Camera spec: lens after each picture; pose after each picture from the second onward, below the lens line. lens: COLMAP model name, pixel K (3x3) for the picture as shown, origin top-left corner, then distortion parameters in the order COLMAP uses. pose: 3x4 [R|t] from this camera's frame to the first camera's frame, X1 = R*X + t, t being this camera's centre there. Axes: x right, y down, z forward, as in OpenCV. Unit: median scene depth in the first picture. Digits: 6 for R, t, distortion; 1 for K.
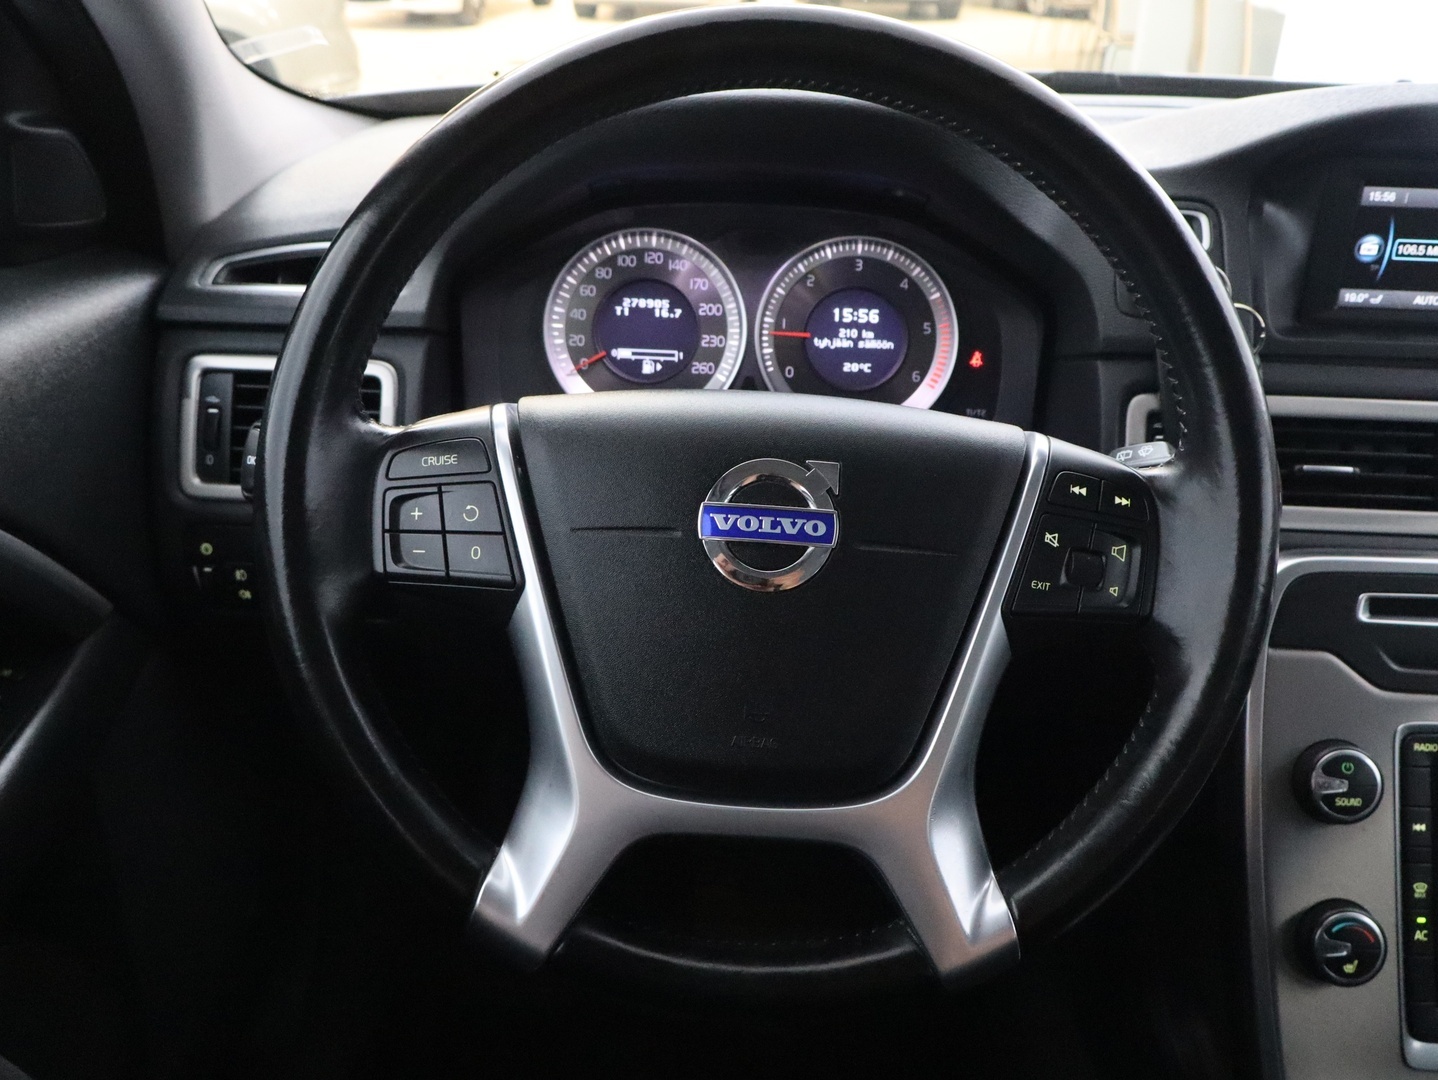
lens RADIAL K [[1376.5, 0, 719.0], [0, 1376.5, 540.0], [0, 0, 1]] dist [-0.002437, -0.001202]
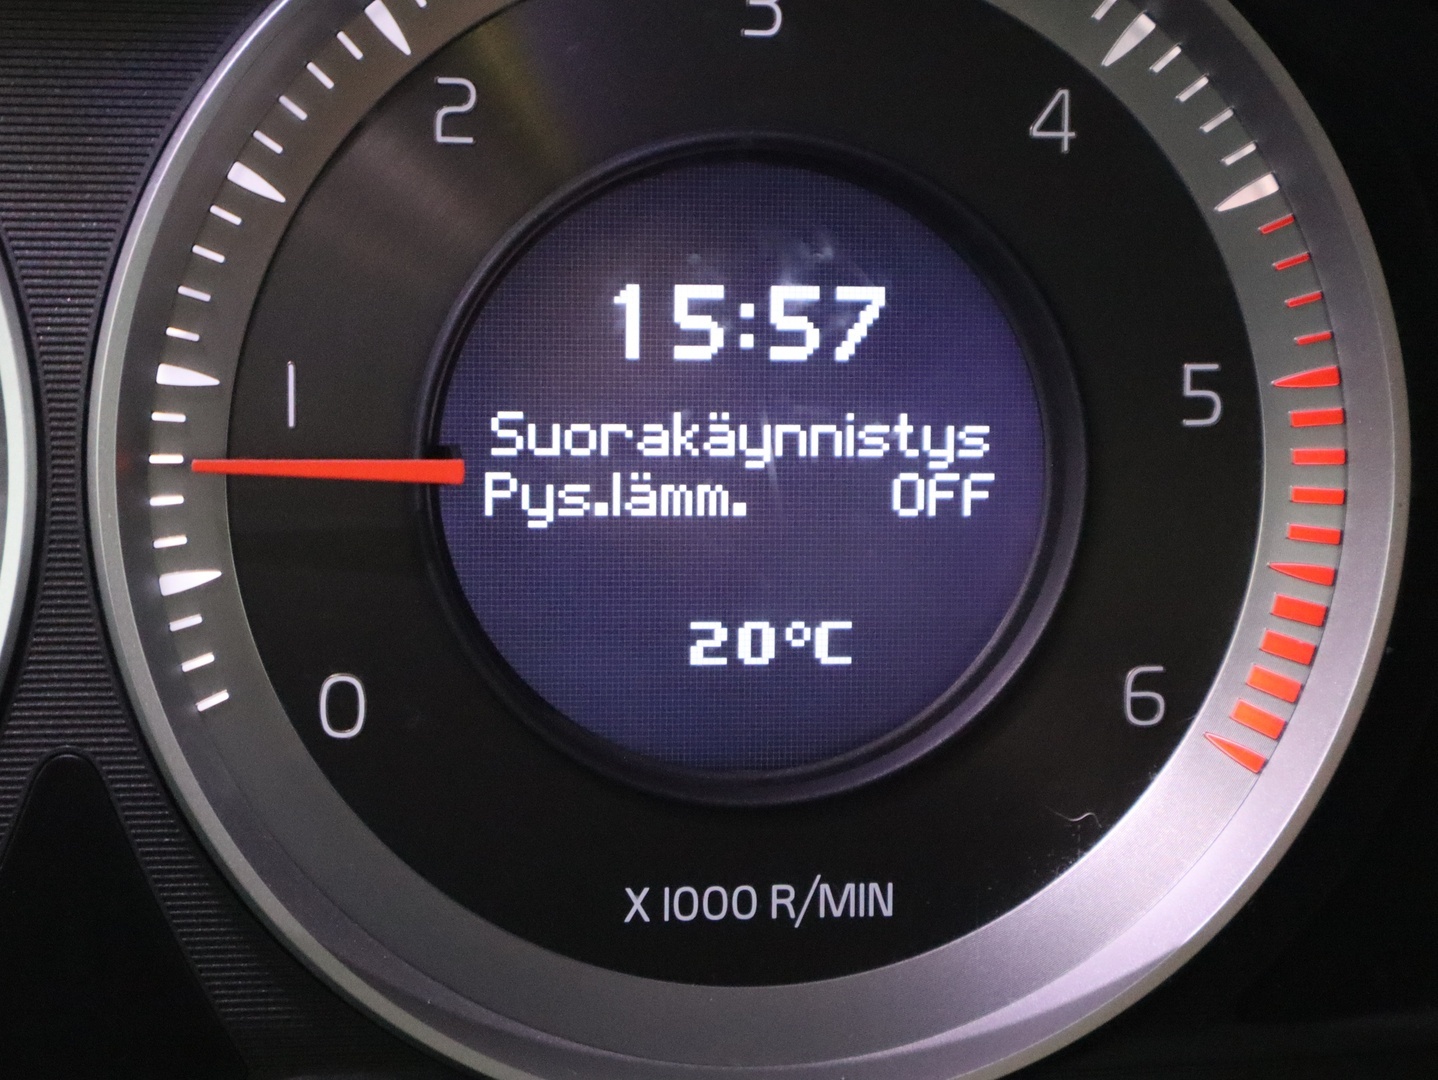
lens RADIAL K [[2648.7, 0, 719.0], [0, 2648.7, 540.0], [0, 0, 1]] dist [-0.005566, -0.047005]
pose [[0.990140, -0.043664, 0.133103, 0.054581], [0.047902, 0.998437, -0.028801, -0.130991], [-0.131637, 0.034893, 0.990684, 0.705756]]
